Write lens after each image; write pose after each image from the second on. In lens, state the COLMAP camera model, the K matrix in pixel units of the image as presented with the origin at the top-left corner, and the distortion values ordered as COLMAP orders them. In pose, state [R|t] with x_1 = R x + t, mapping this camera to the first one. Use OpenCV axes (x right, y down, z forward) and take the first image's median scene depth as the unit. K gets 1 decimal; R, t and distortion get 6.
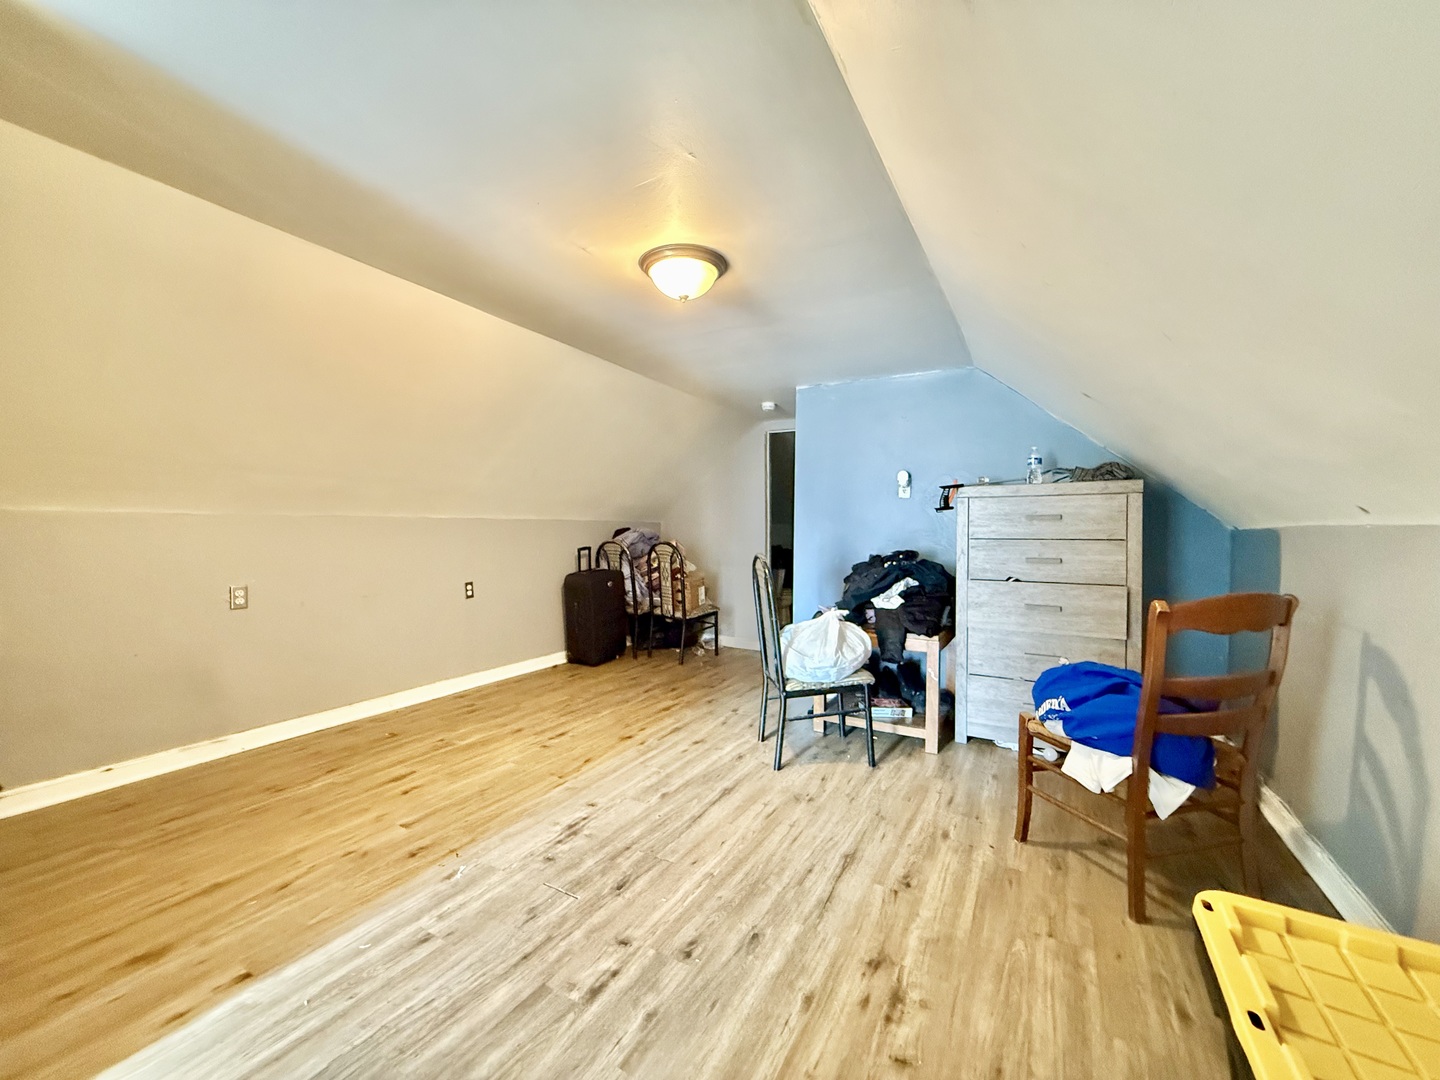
lens RADIAL K [[578.6, 0, 716.4], [0, 578.6, 537.9], [0, 0, 1]] dist [0.001758, -0.000275]
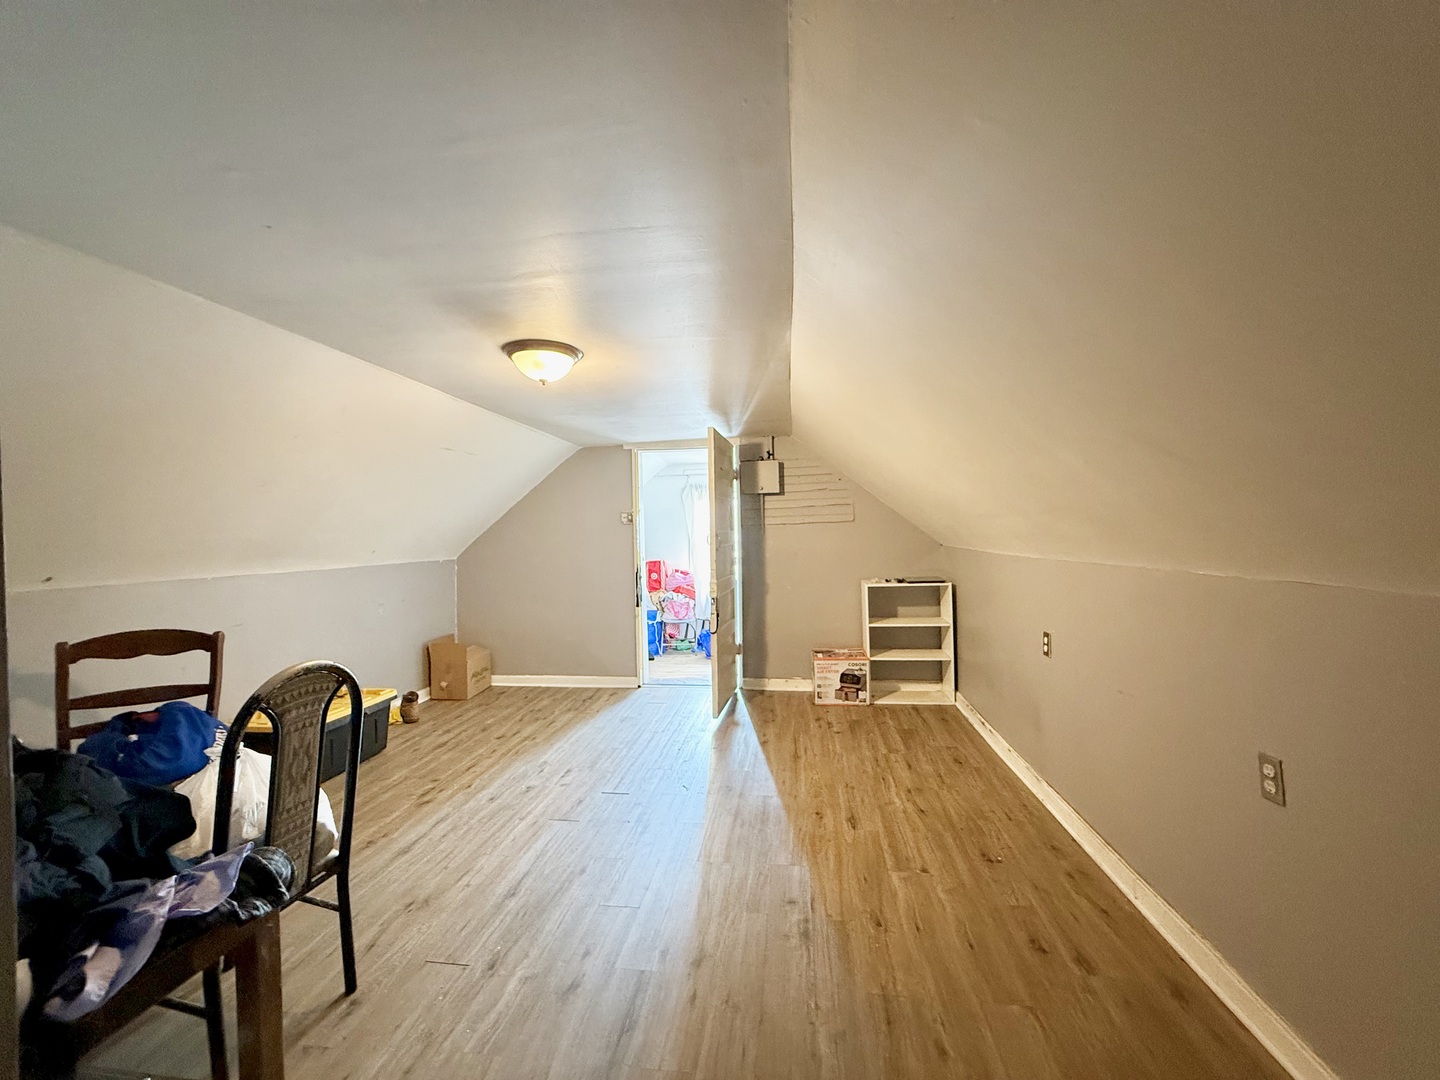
lens RADIAL K [[578.6, 0, 720.9], [0, 578.6, 536.8], [0, 0, 1]] dist [0.001758, -0.000275]
pose [[-0.927182, 0.013481, -0.374370, 0.048344], [0.006298, 0.999772, 0.020402, -0.120467], [0.374559, 0.016559, -0.927055, 2.037991]]
